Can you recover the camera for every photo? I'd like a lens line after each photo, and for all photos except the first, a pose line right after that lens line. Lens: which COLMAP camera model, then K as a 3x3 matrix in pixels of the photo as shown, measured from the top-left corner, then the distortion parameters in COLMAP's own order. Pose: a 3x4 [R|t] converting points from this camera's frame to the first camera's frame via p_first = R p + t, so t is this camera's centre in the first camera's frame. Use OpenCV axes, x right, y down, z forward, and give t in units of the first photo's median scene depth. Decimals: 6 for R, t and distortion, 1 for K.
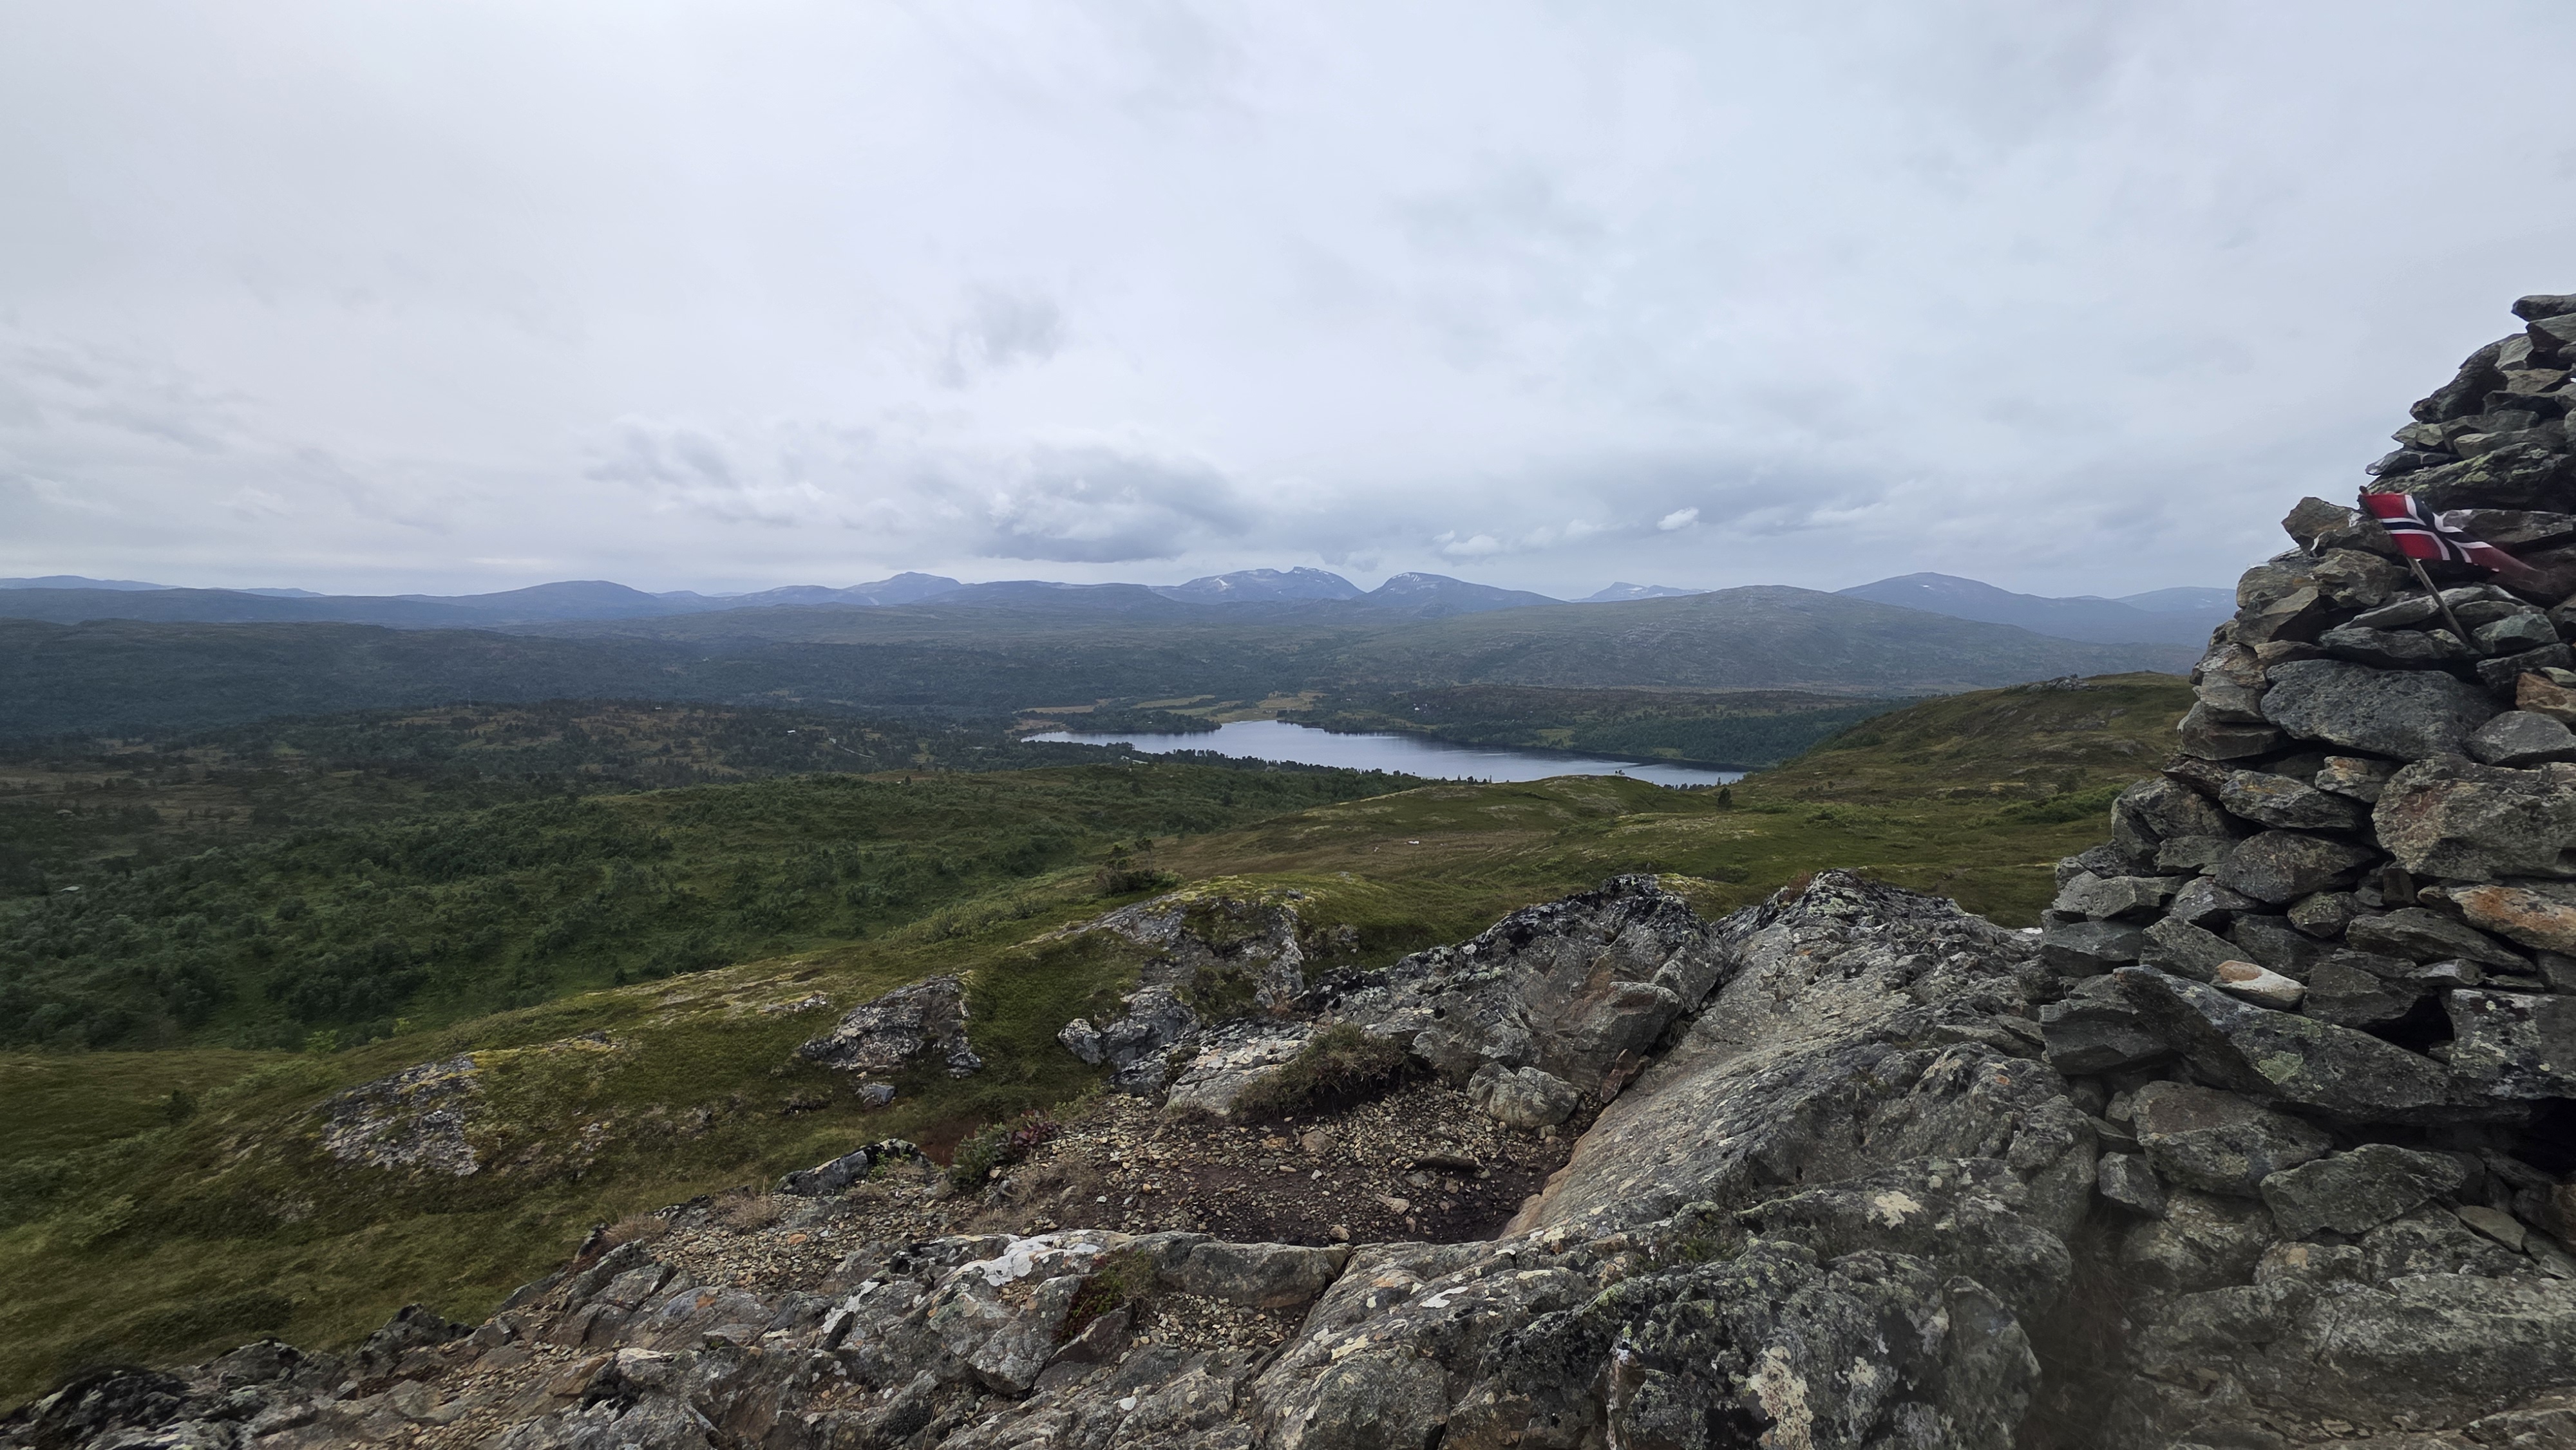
lens RADIAL K [[1038.5, 0, 1288.0], [0, 1038.5, 725.0], [0, 0, 1]] dist [0.000118, 0.000159]
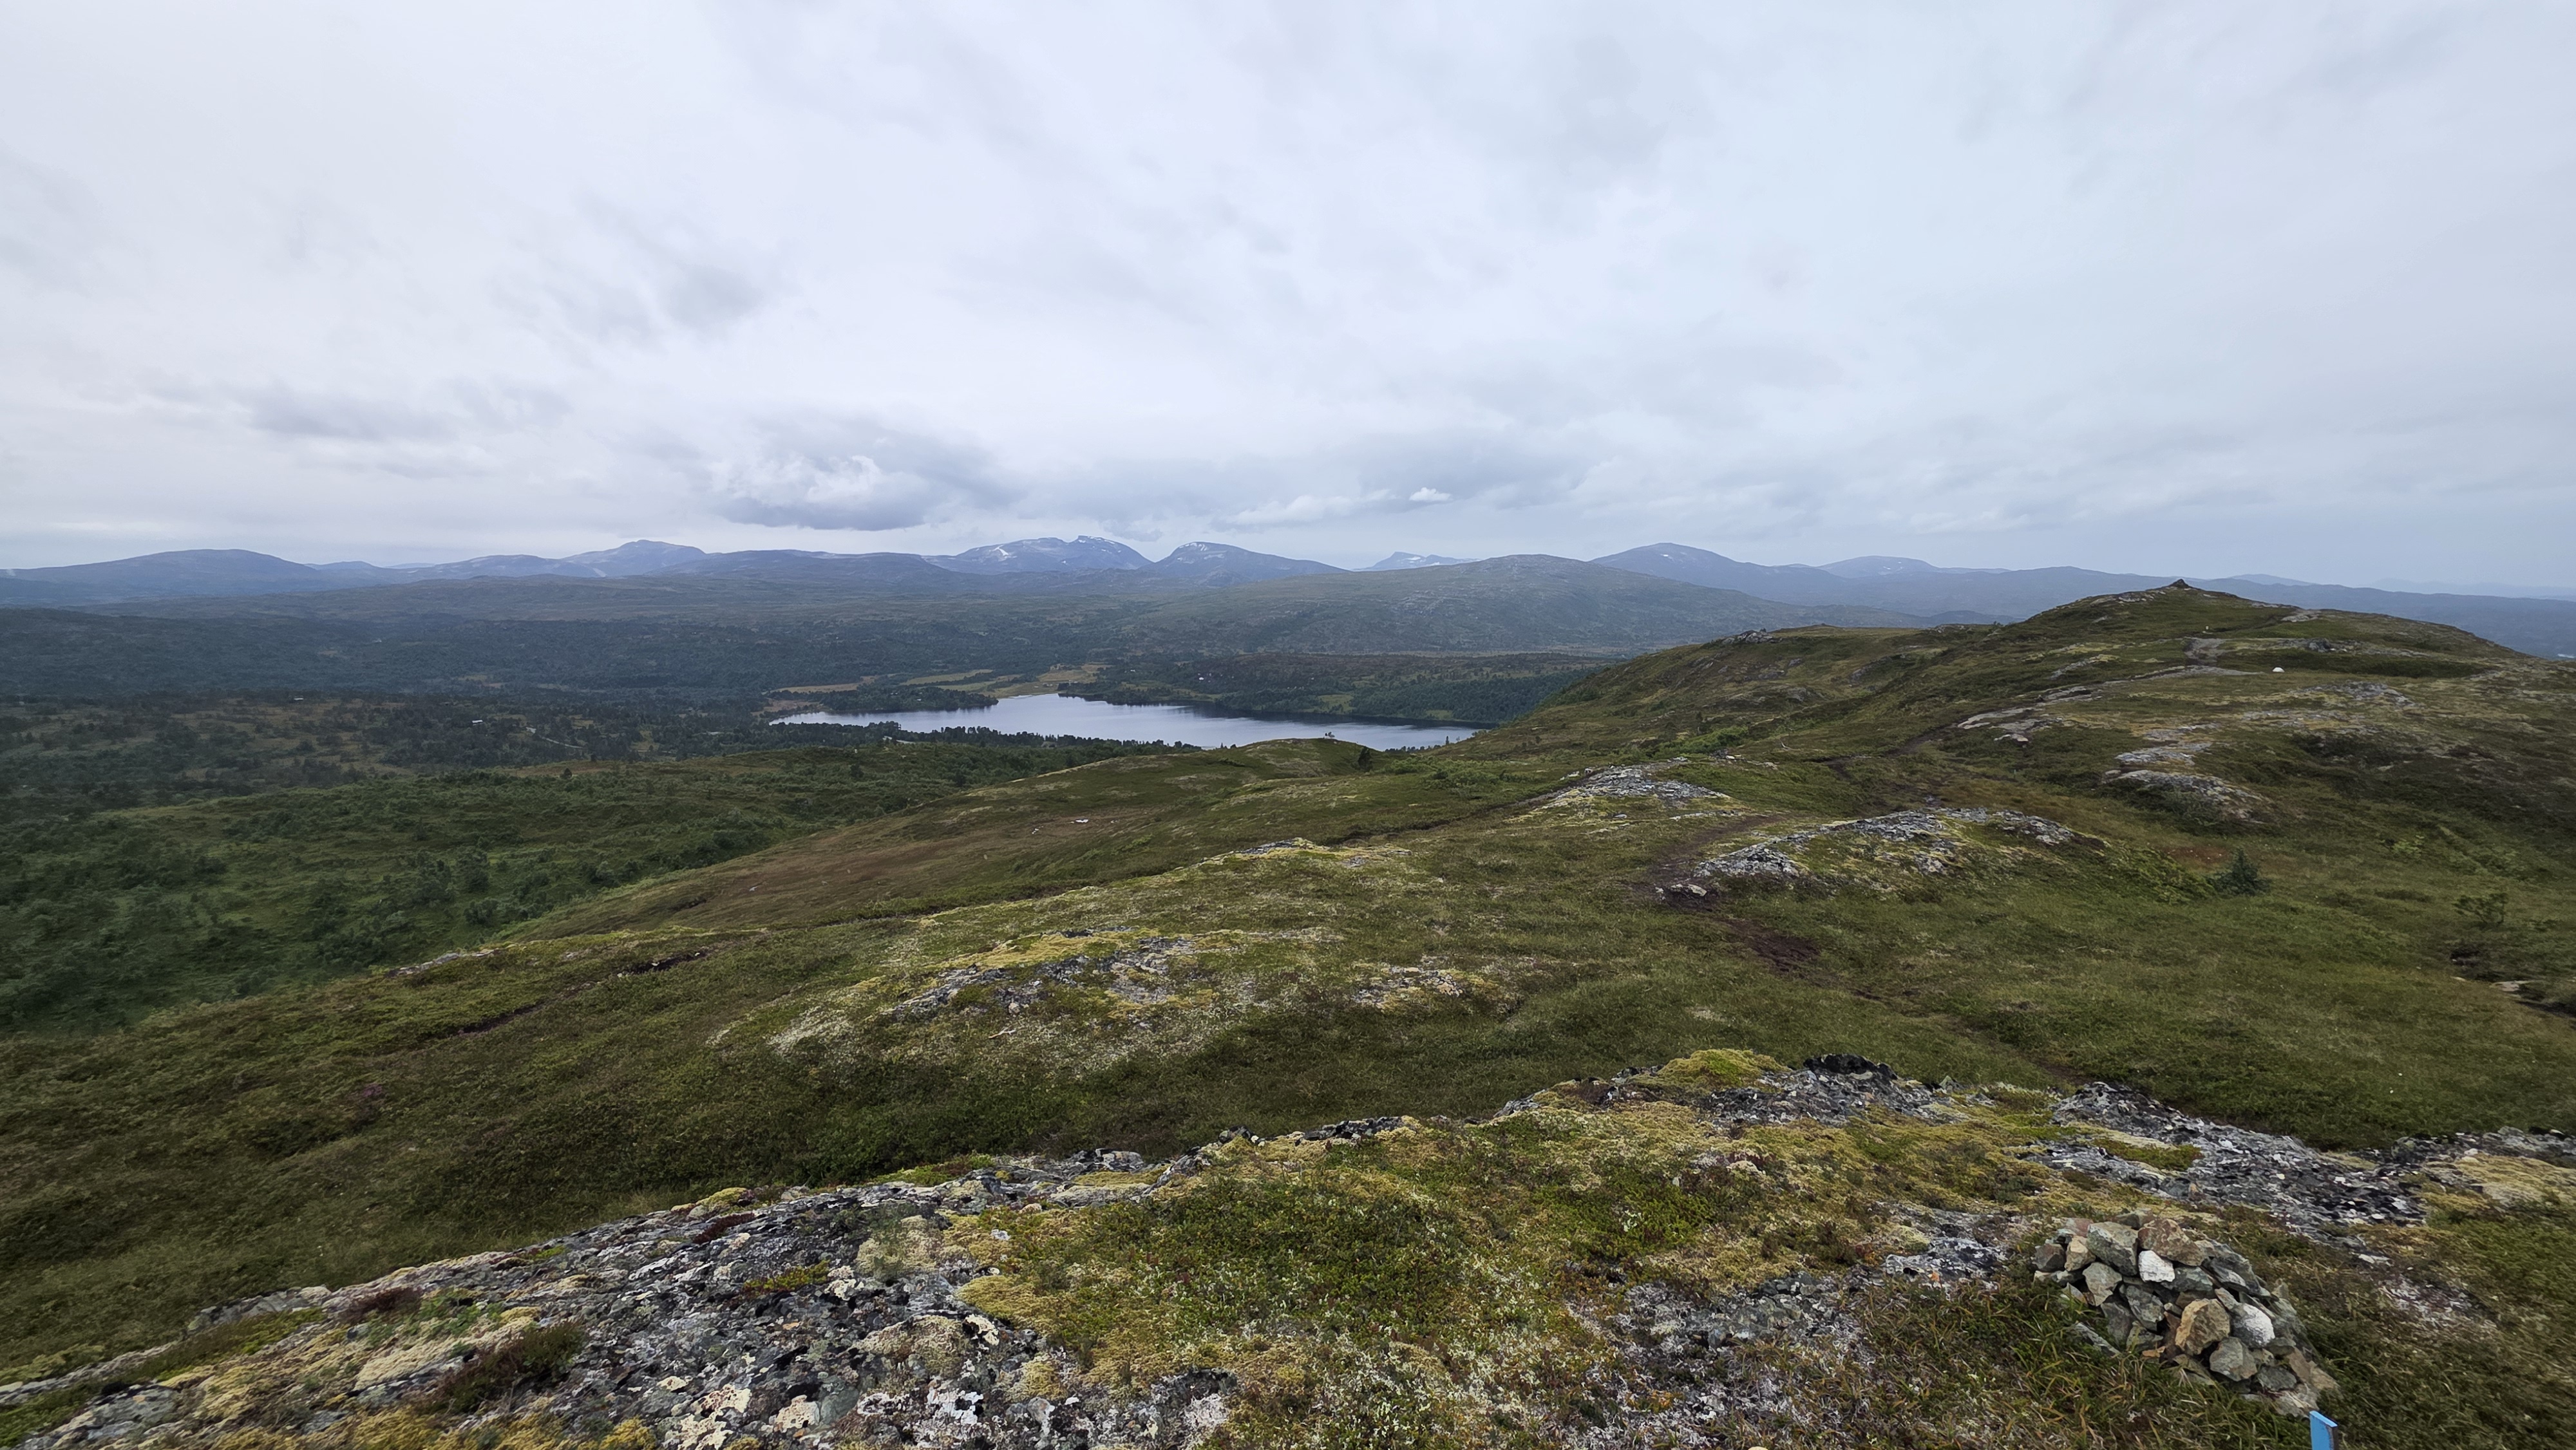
lens RADIAL K [[850.3, 0, 1467.2], [0, 850.3, 730.3], [0, 0, 1]] dist [0.000314, 0.000084]
pose [[0.978250, -0.033813, 0.204656, 0.217235], [0.027454, 0.999050, 0.033832, 0.014307], [-0.205606, -0.027478, 0.978249, 0.159530]]
